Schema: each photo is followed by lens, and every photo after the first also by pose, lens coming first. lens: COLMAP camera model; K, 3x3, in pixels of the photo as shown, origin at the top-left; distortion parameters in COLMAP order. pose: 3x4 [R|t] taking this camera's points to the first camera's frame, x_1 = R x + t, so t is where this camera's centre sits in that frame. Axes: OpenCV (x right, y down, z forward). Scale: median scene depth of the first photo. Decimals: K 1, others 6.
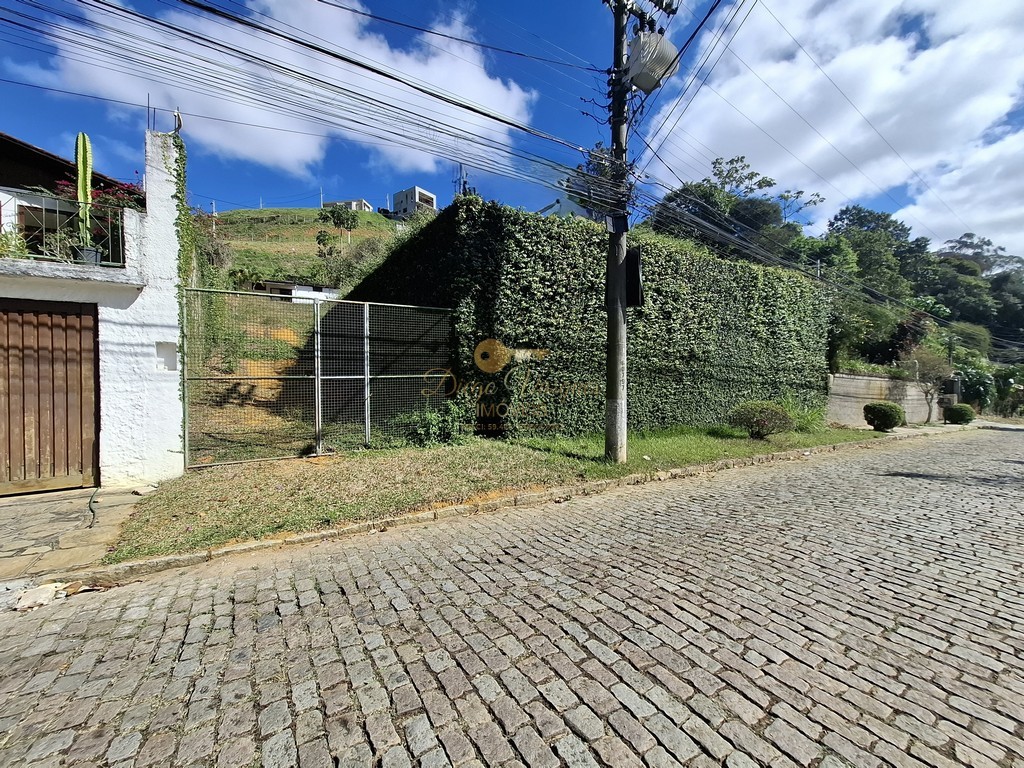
lens RADIAL K [[403.9, 0, 515.7], [0, 403.9, 379.9], [0, 0, 1]] dist [0.000358, -0.000518]
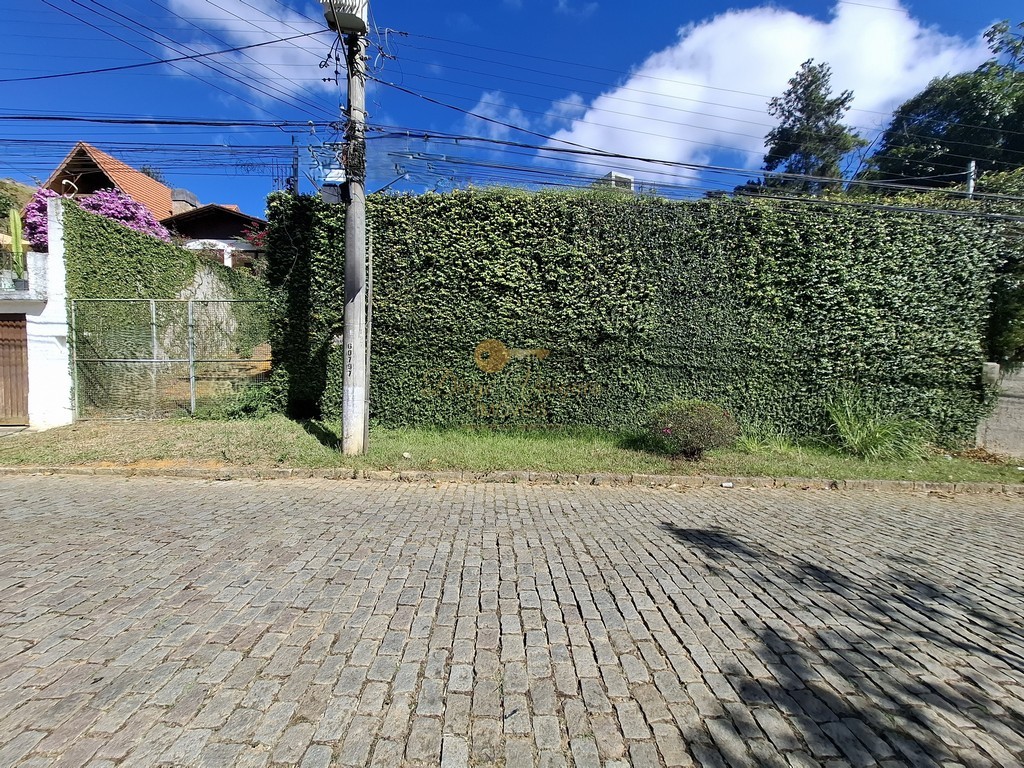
lens RADIAL K [[403.9, 0, 510.7], [0, 403.9, 388.3], [0, 0, 1]] dist [0.000358, -0.000518]
pose [[0.865074, 0.038027, -0.500201, 0.485504], [-0.015470, 0.998671, 0.049168, 0.003273], [0.501406, -0.034796, 0.864512, 0.174788]]
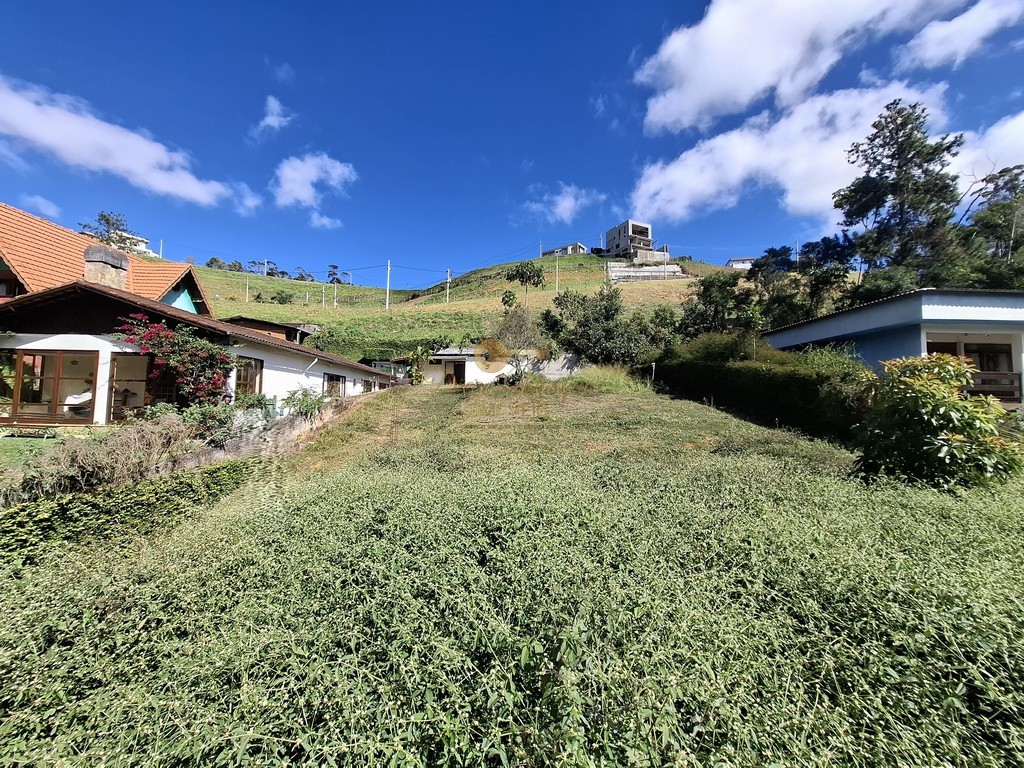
lens RADIAL K [[403.9, 0, 507.3], [0, 403.9, 383.8], [0, 0, 1]] dist [0.000358, -0.000518]
pose [[0.852626, 0.004747, -0.522500, 0.063481], [-0.037135, 0.997981, -0.051531, -0.340112], [0.521200, 0.063340, 0.851081, 0.672775]]
